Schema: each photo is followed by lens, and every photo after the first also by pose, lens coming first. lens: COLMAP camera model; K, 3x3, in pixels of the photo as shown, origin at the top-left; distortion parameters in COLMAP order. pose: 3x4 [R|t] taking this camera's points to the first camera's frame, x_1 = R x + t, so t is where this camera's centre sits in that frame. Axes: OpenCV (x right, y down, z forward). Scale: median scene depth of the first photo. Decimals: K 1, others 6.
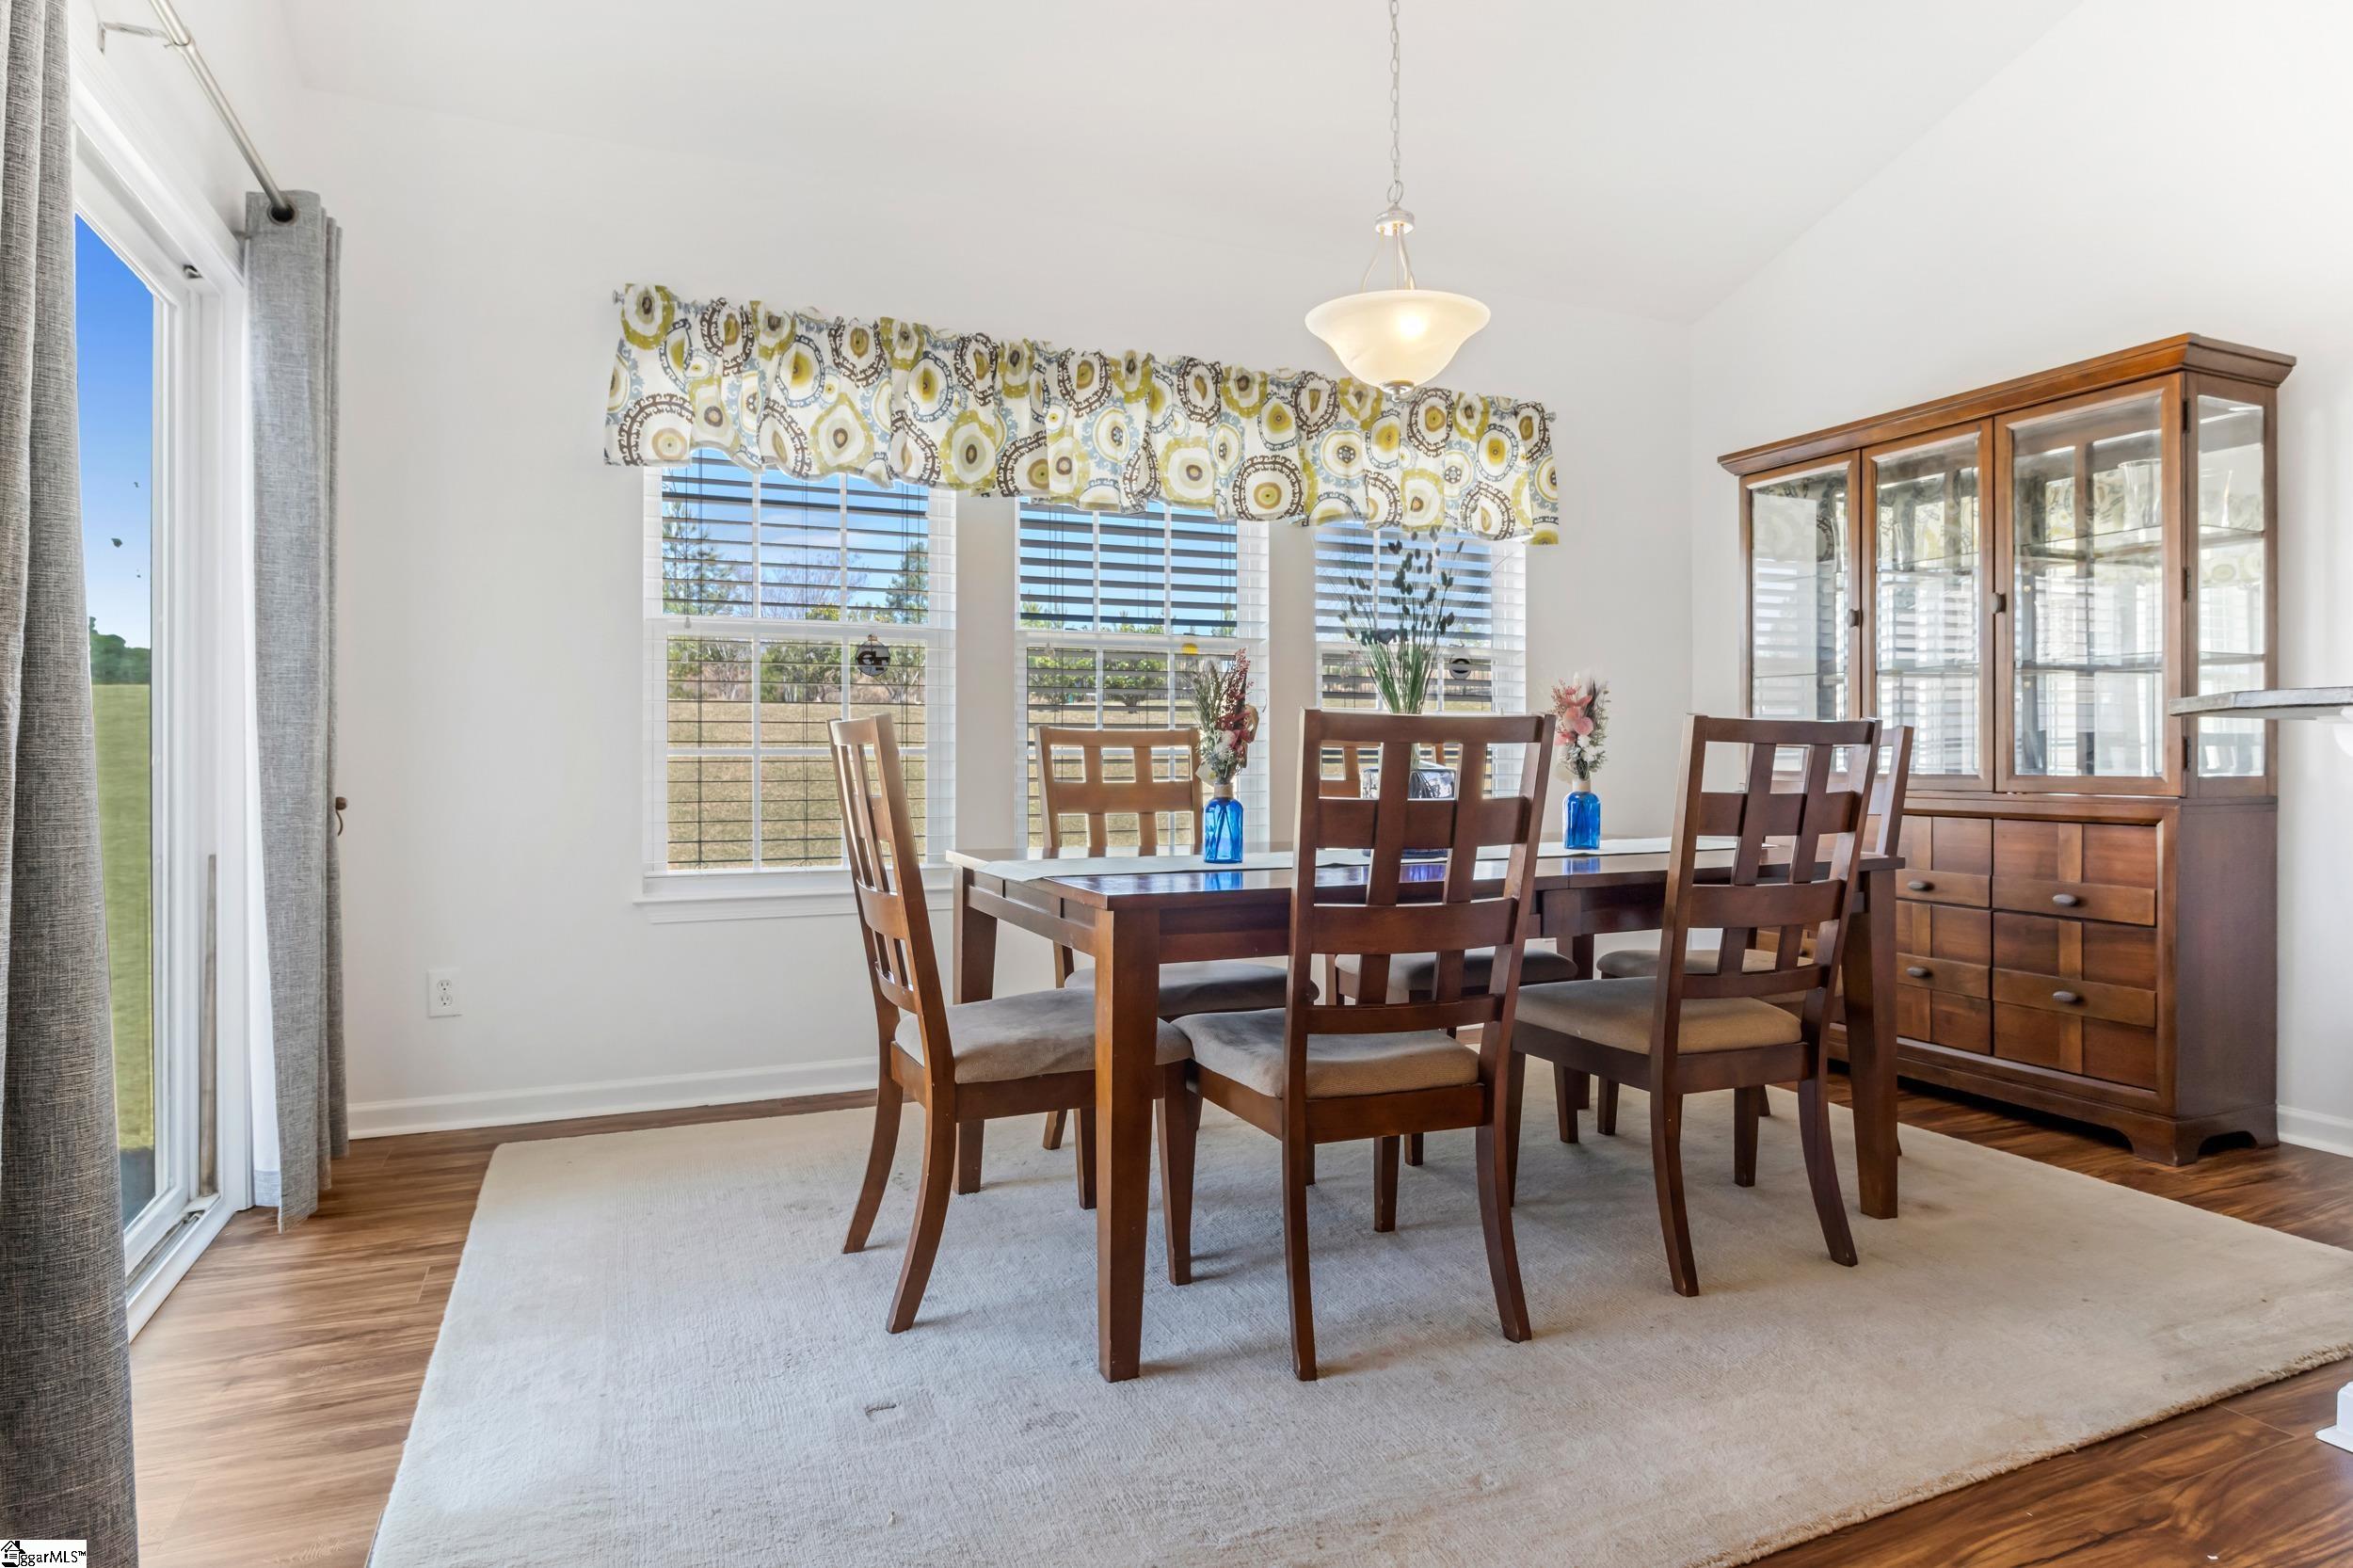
lens RADIAL K [[1342.7, 0, 1178.1], [0, 1342.7, 761.3], [0, 0, 1]] dist [-0.017953, -0.000257]
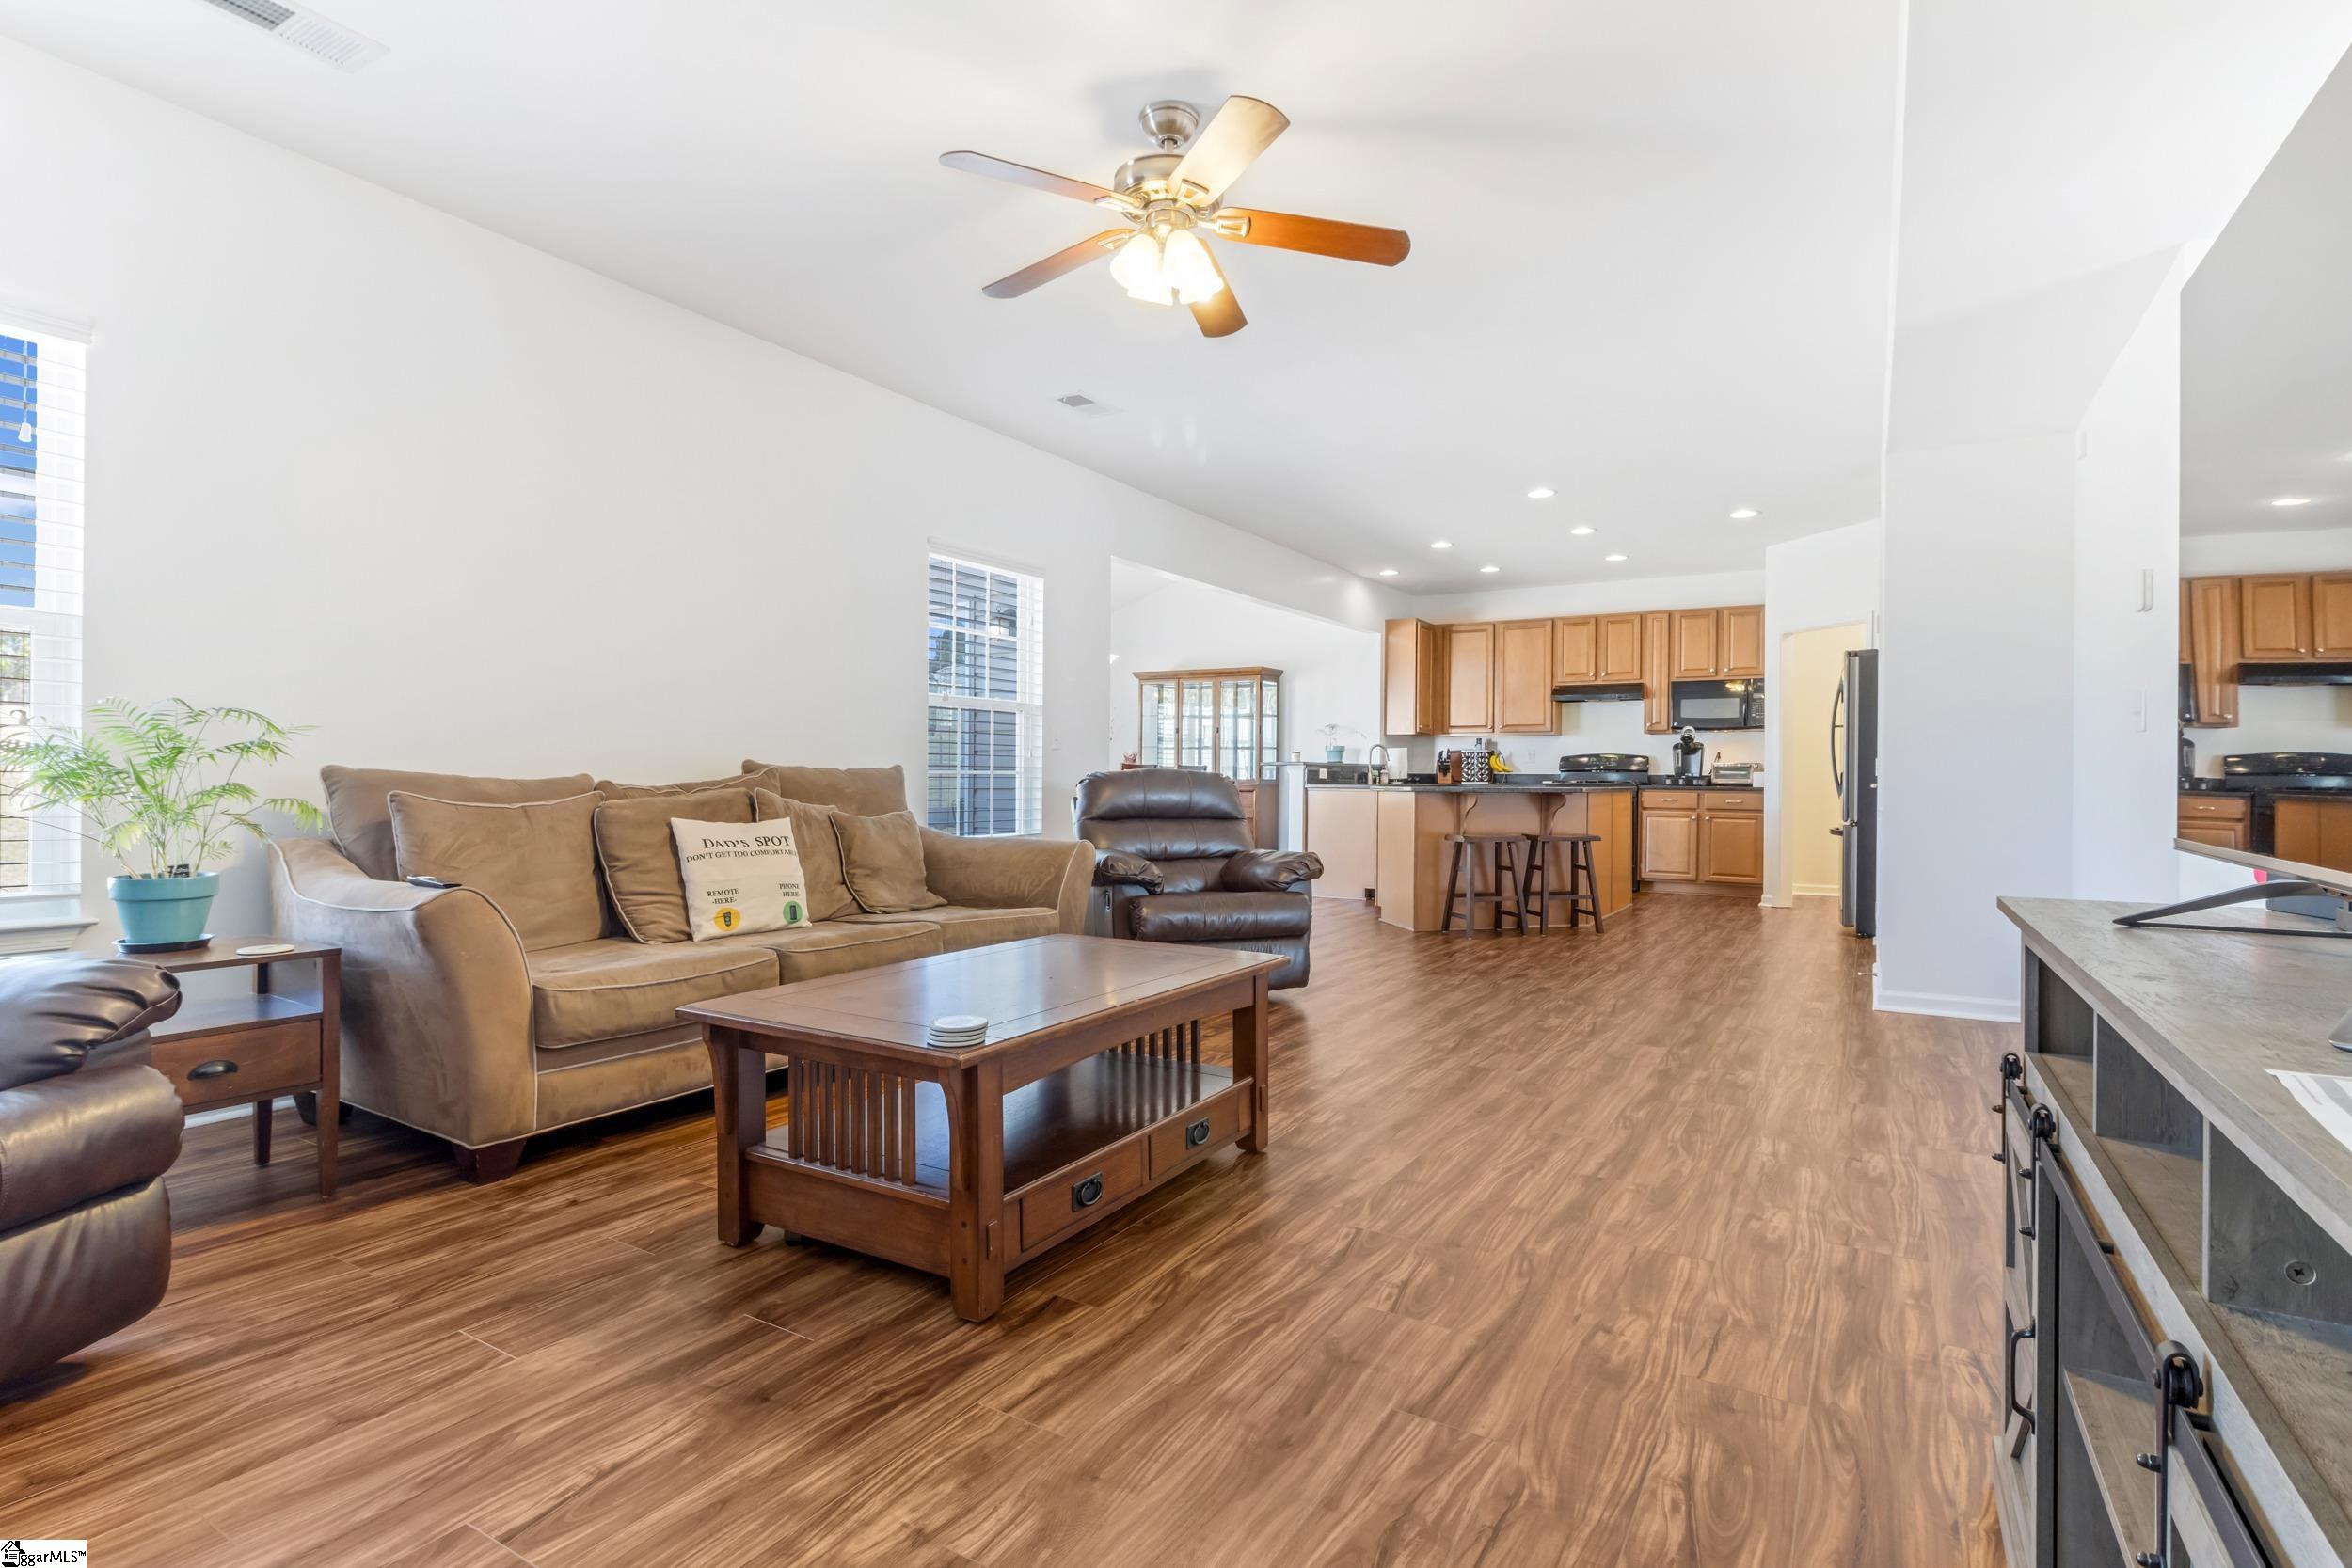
lens RADIAL K [[1152.5, 0, 1185.5], [0, 1152.5, 776.8], [0, 0, 1]] dist [0.001649, 0.000698]
pose [[0.814010, 0.005757, 0.580823, -1.189679], [-0.004965, 0.999983, -0.002954, 0.015244], [-0.580830, -0.000479, 0.814025, -1.396265]]
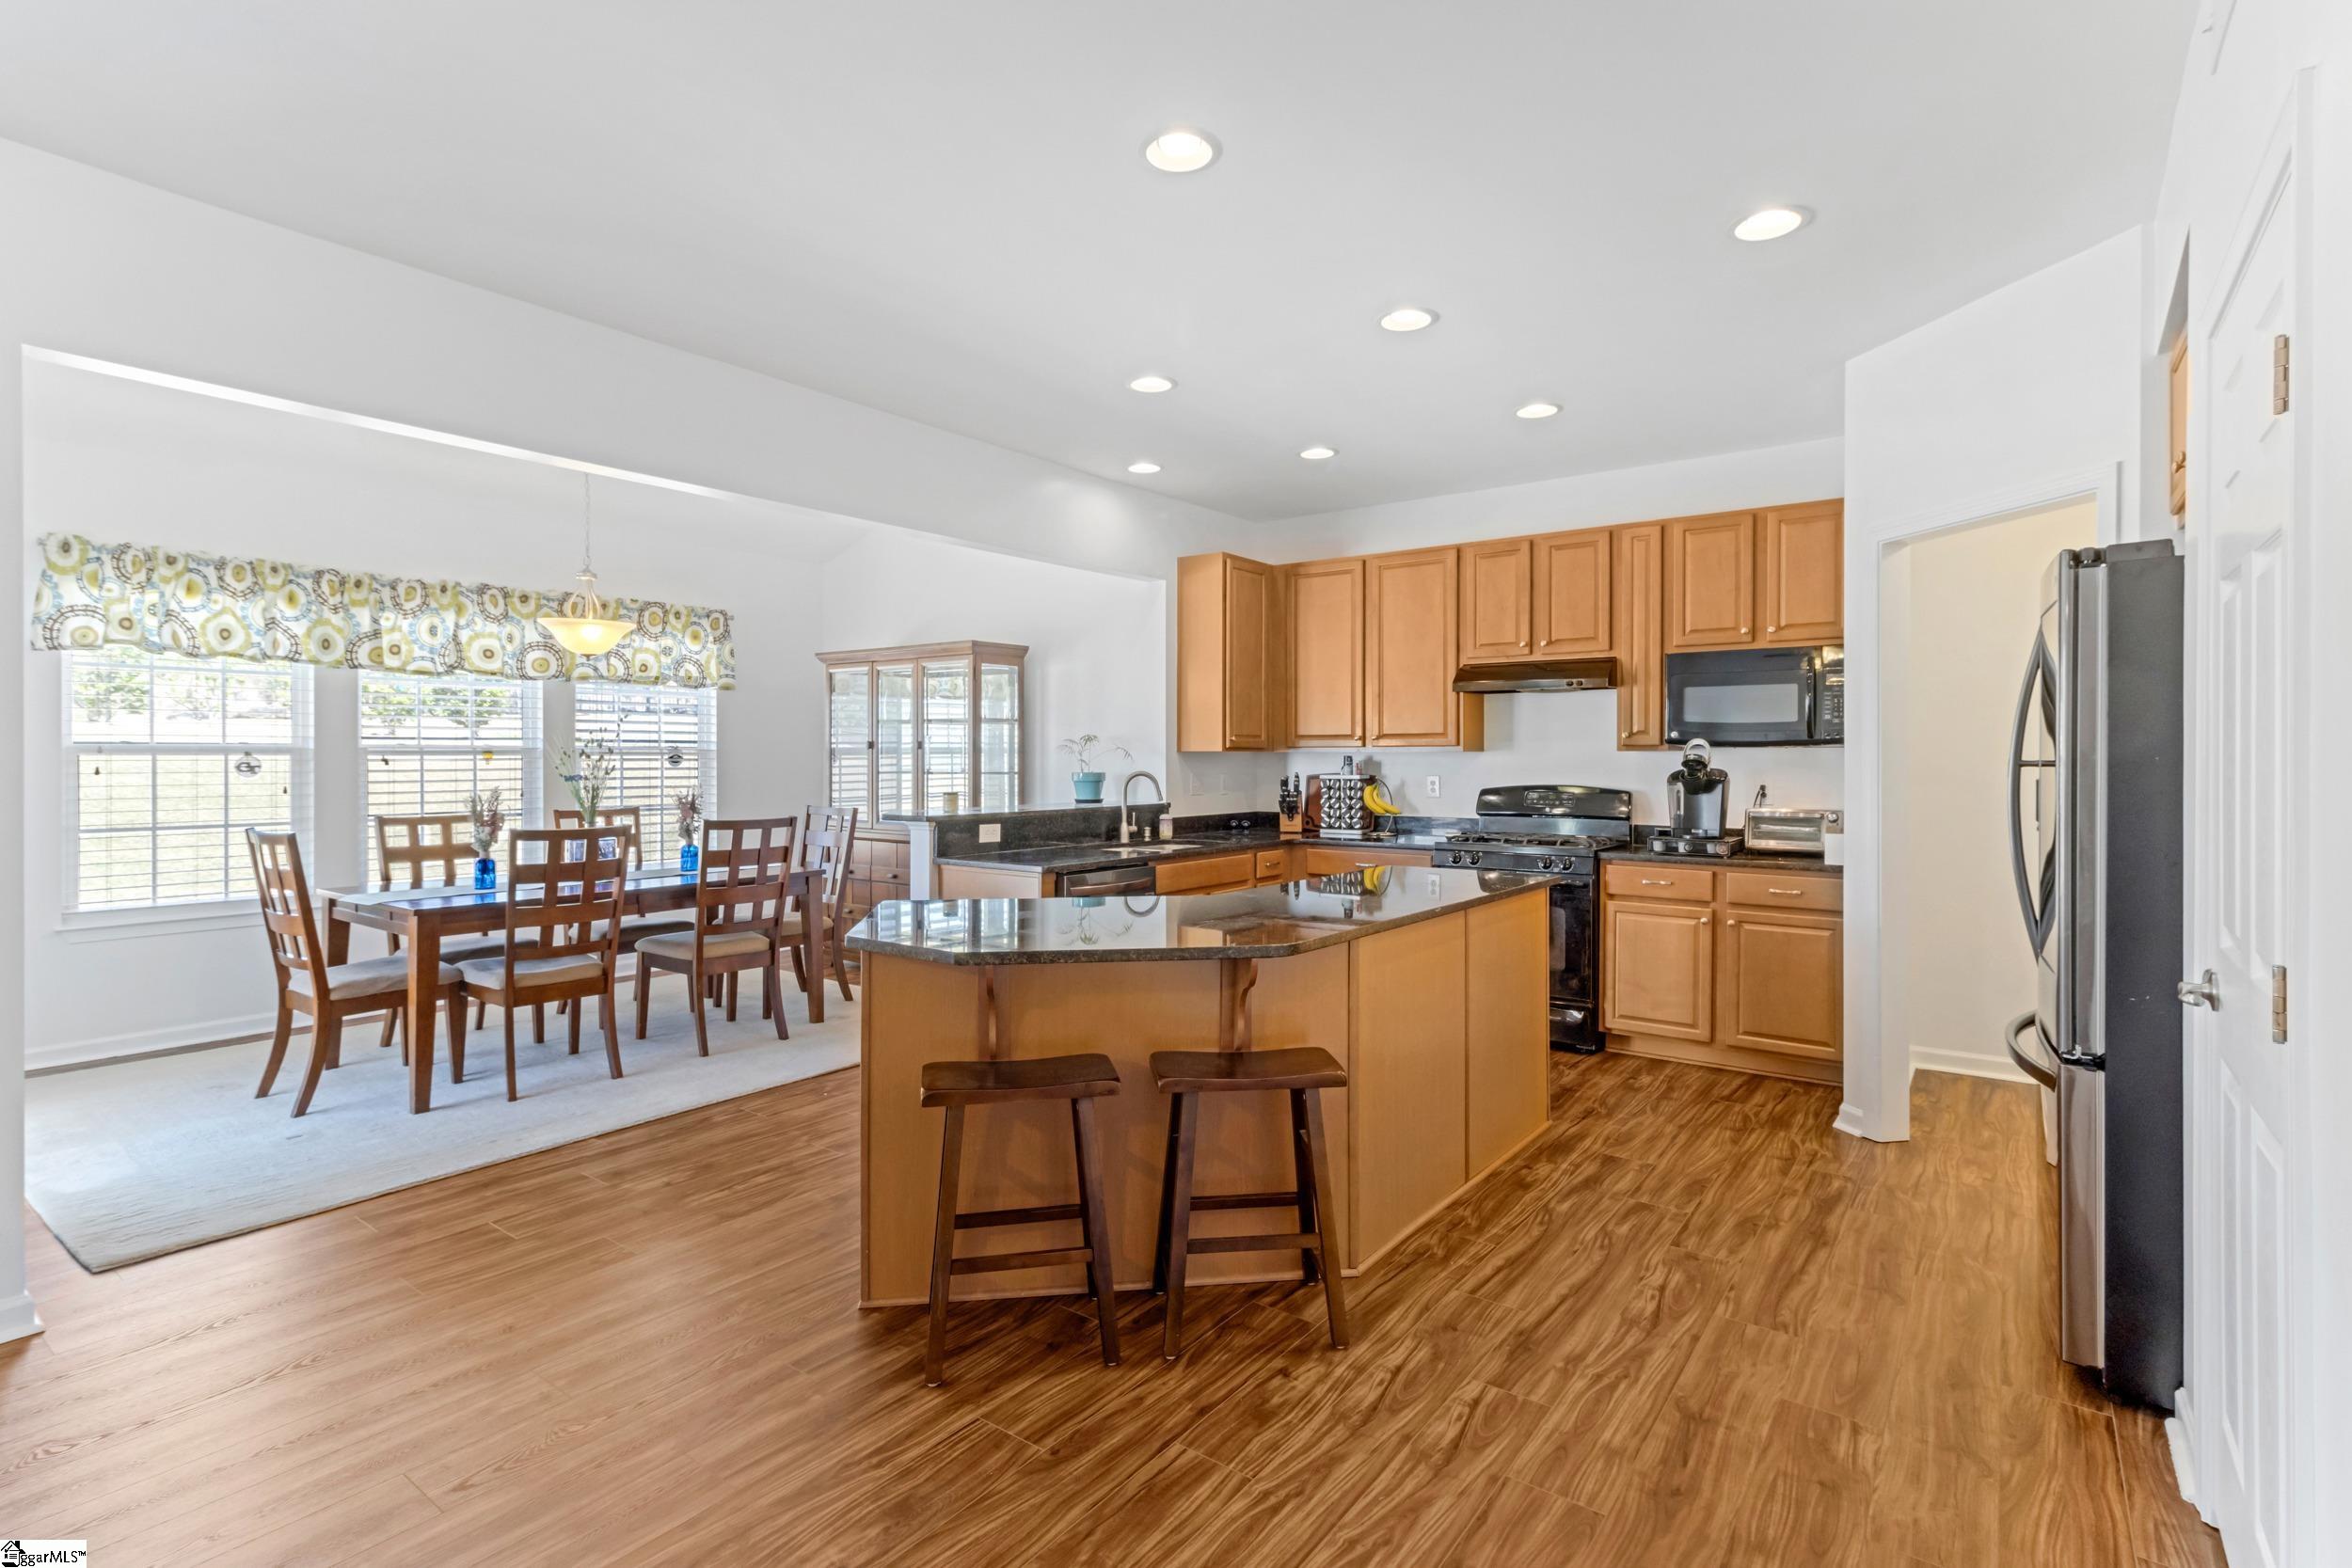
lens RADIAL K [[1111.5, 0, 1181.3], [0, 1111.5, 761.2], [0, 0, 1]] dist [0.001404, 0.000777]
pose [[0.865579, -0.001221, 0.500771, 0.075704], [0.001911, 0.999998, -0.000866, -0.086713], [-0.500769, 0.001707, 0.865579, -0.759773]]
